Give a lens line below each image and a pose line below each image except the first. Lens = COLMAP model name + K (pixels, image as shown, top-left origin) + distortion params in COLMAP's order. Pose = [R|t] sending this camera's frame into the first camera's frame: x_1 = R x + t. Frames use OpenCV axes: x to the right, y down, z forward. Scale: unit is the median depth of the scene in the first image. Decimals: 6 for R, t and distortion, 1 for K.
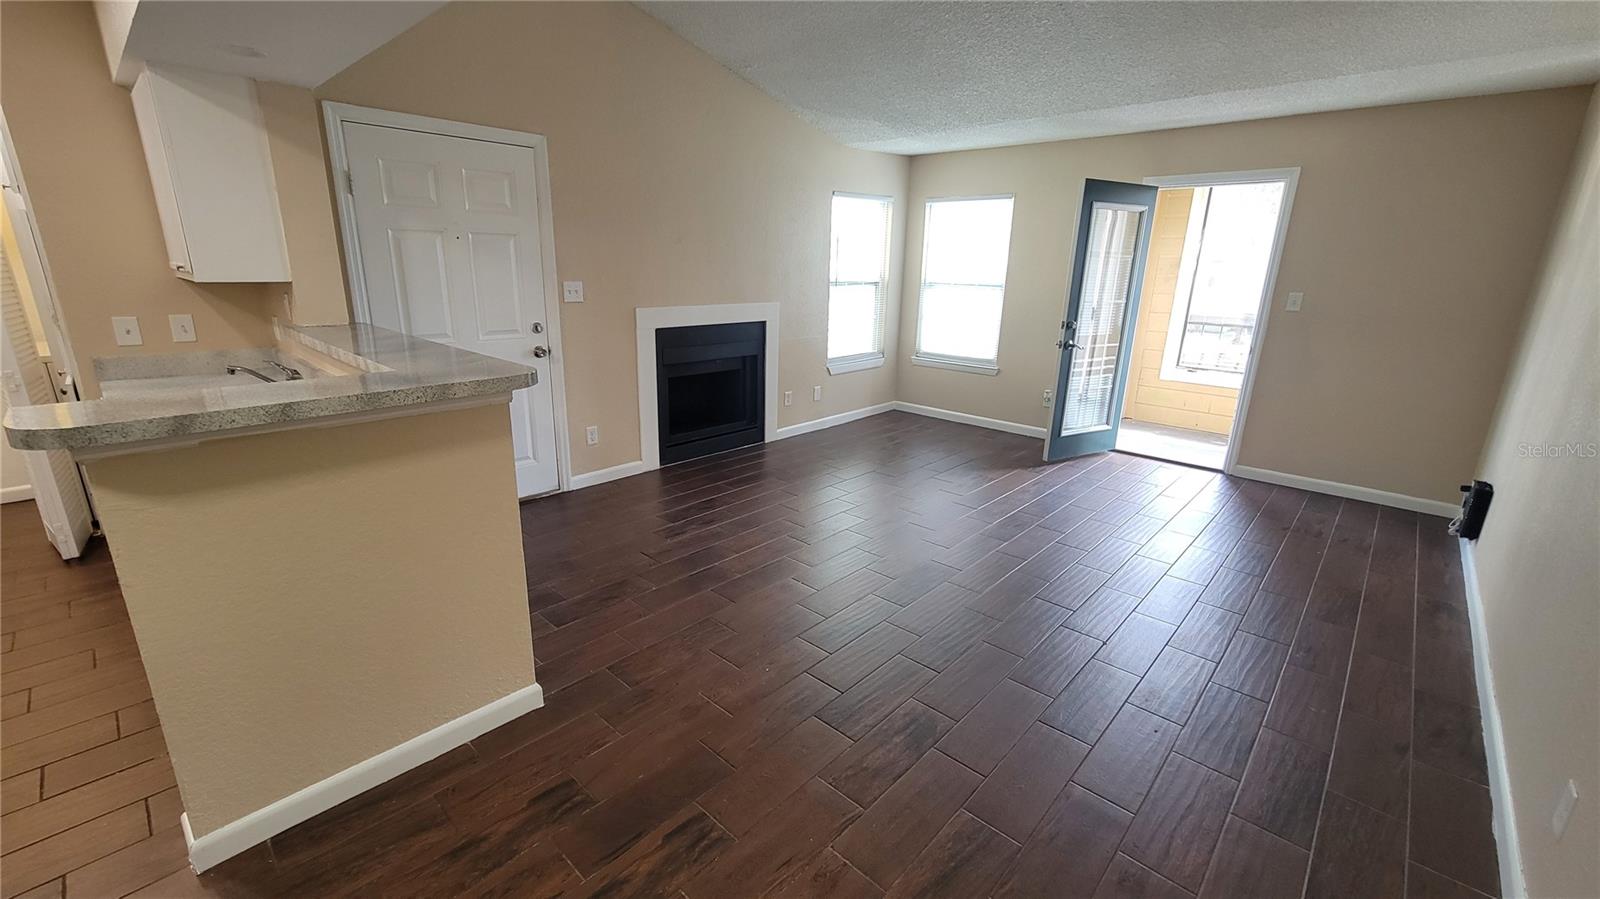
lens RADIAL K [[652.9, 0, 788.5], [0, 652.9, 450.1], [0, 0, 1]] dist [0.000334, 0.000202]
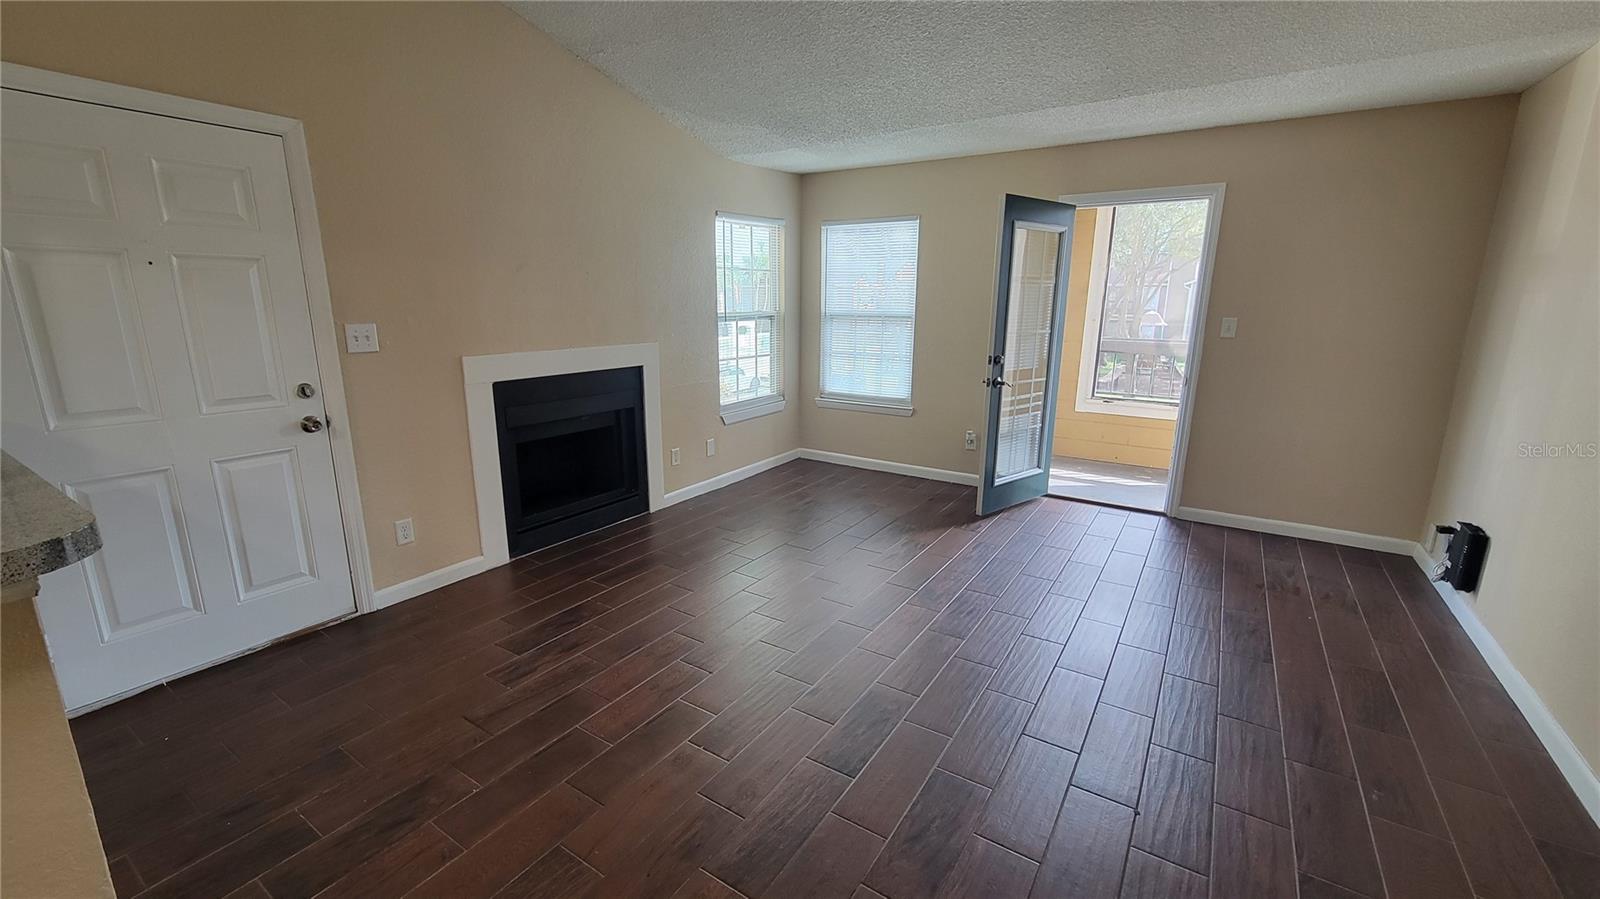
lens RADIAL K [[652.9, 0, 788.5], [0, 652.9, 450.1], [0, 0, 1]] dist [0.000334, 0.000202]
pose [[0.985678, -0.053834, 0.159818, 0.009699], [0.061520, 0.997156, -0.043541, -0.049615], [-0.157019, 0.052750, 0.986186, 0.186726]]
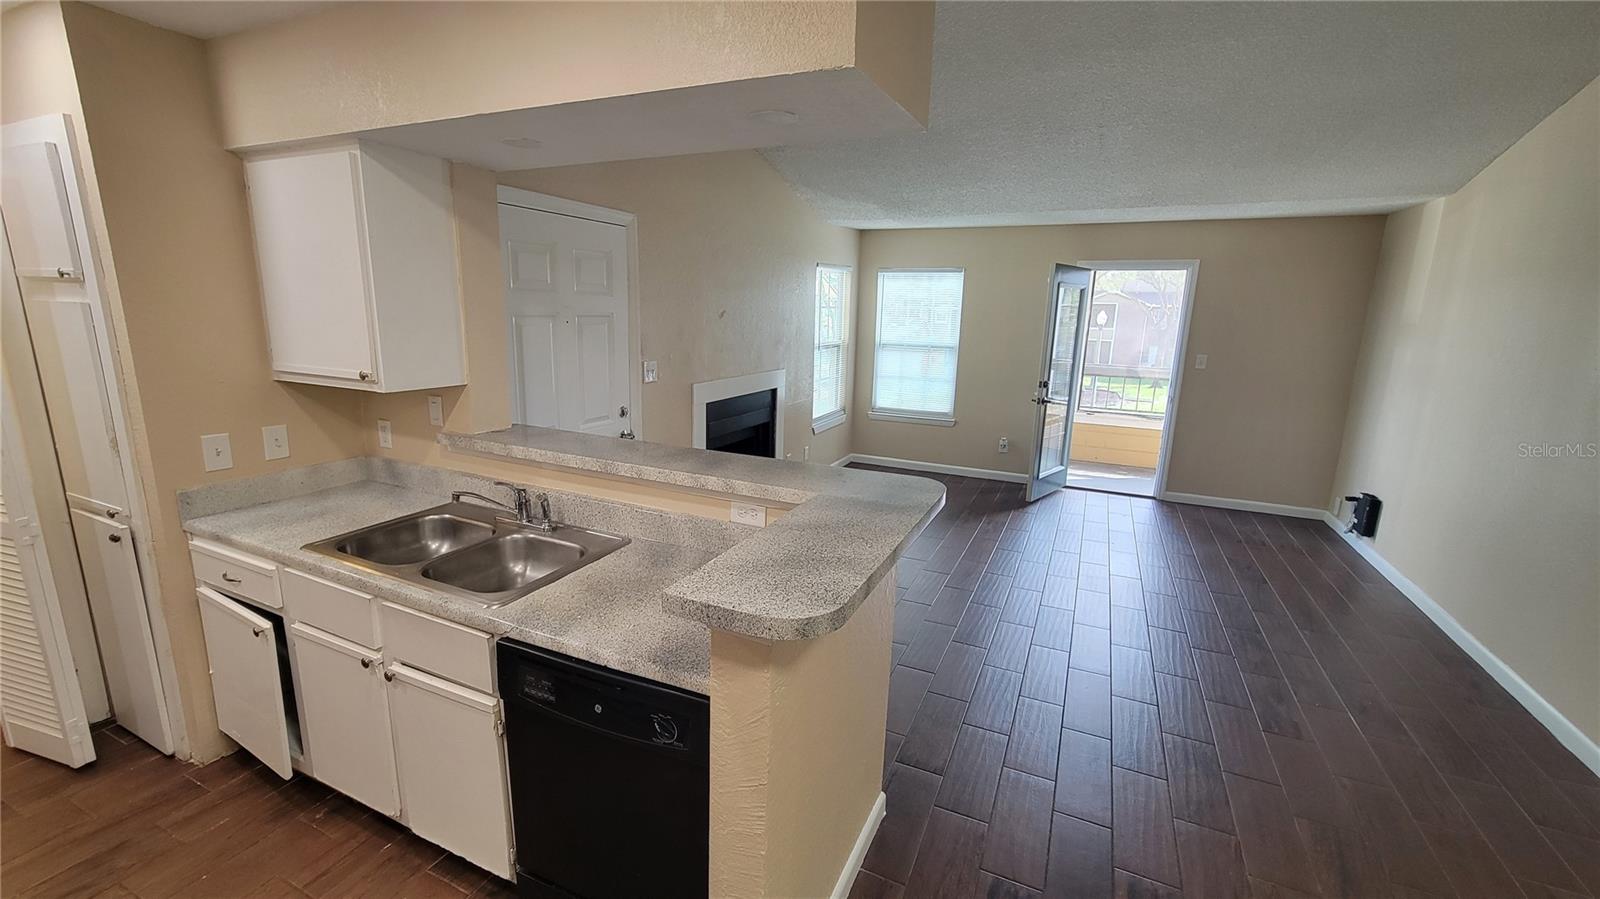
lens RADIAL K [[652.9, 0, 788.5], [0, 652.9, 450.1], [0, 0, 1]] dist [0.000334, 0.000202]
pose [[0.950923, -0.063740, 0.302791, -0.362812], [0.081955, 0.995488, -0.047824, -0.055308], [-0.298377, 0.070292, 0.951856, 0.031512]]
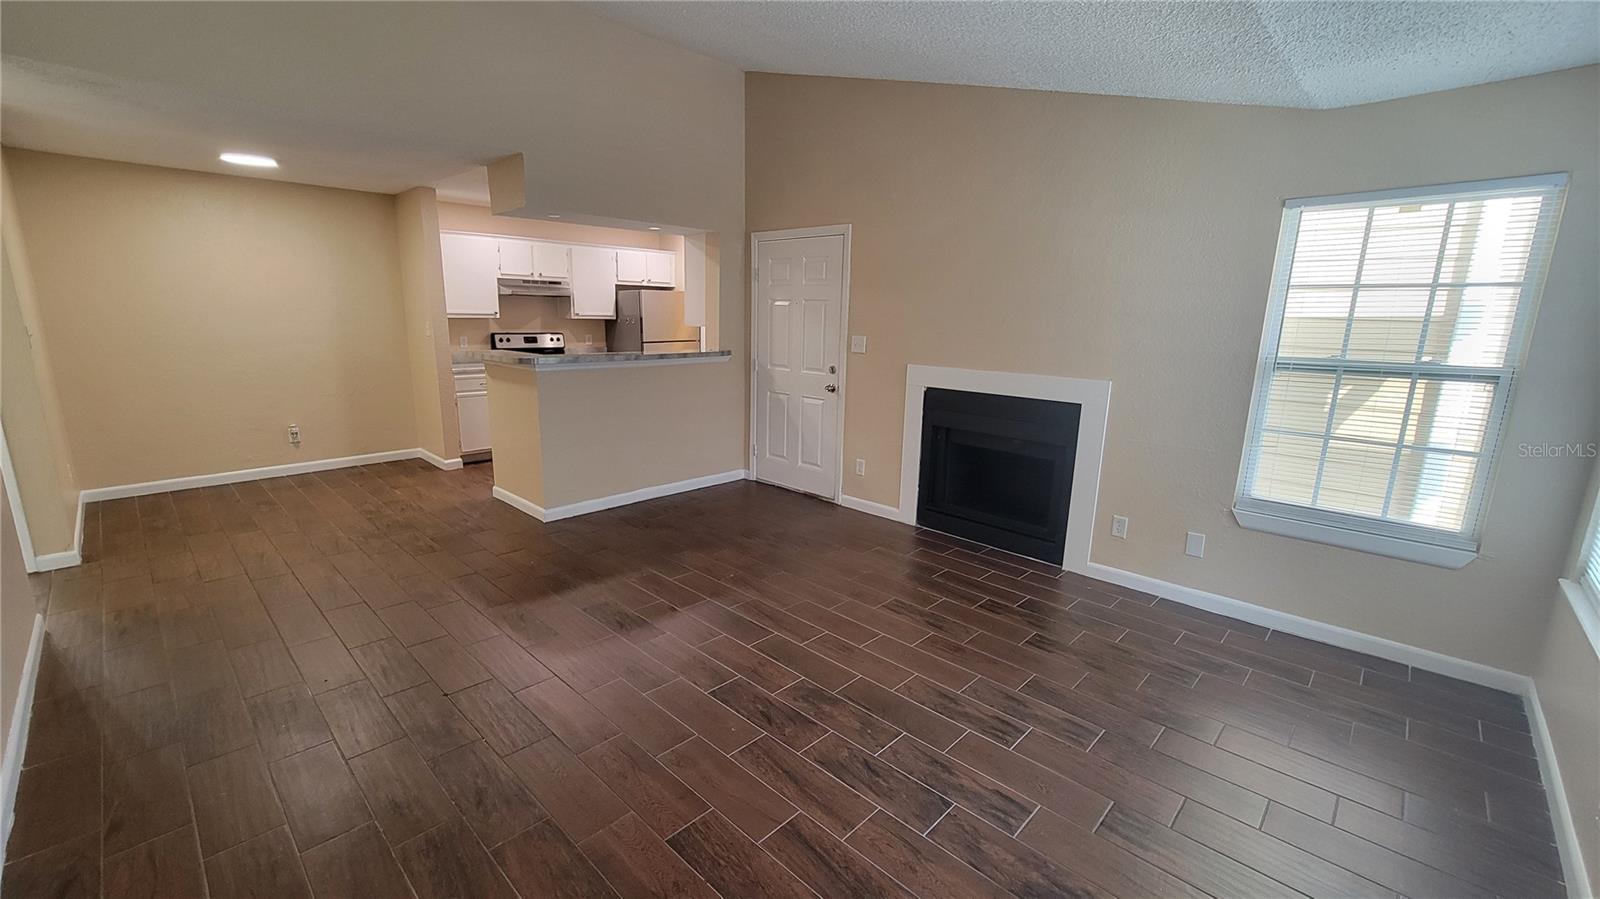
lens RADIAL K [[652.9, 0, 788.5], [0, 652.9, 450.1], [0, 0, 1]] dist [0.000334, 0.000202]
pose [[-0.012482, 0.192618, -0.981194, 0.749831], [-0.294905, 0.936914, 0.187677, -0.207708], [0.955445, 0.291701, 0.045110, 0.735507]]
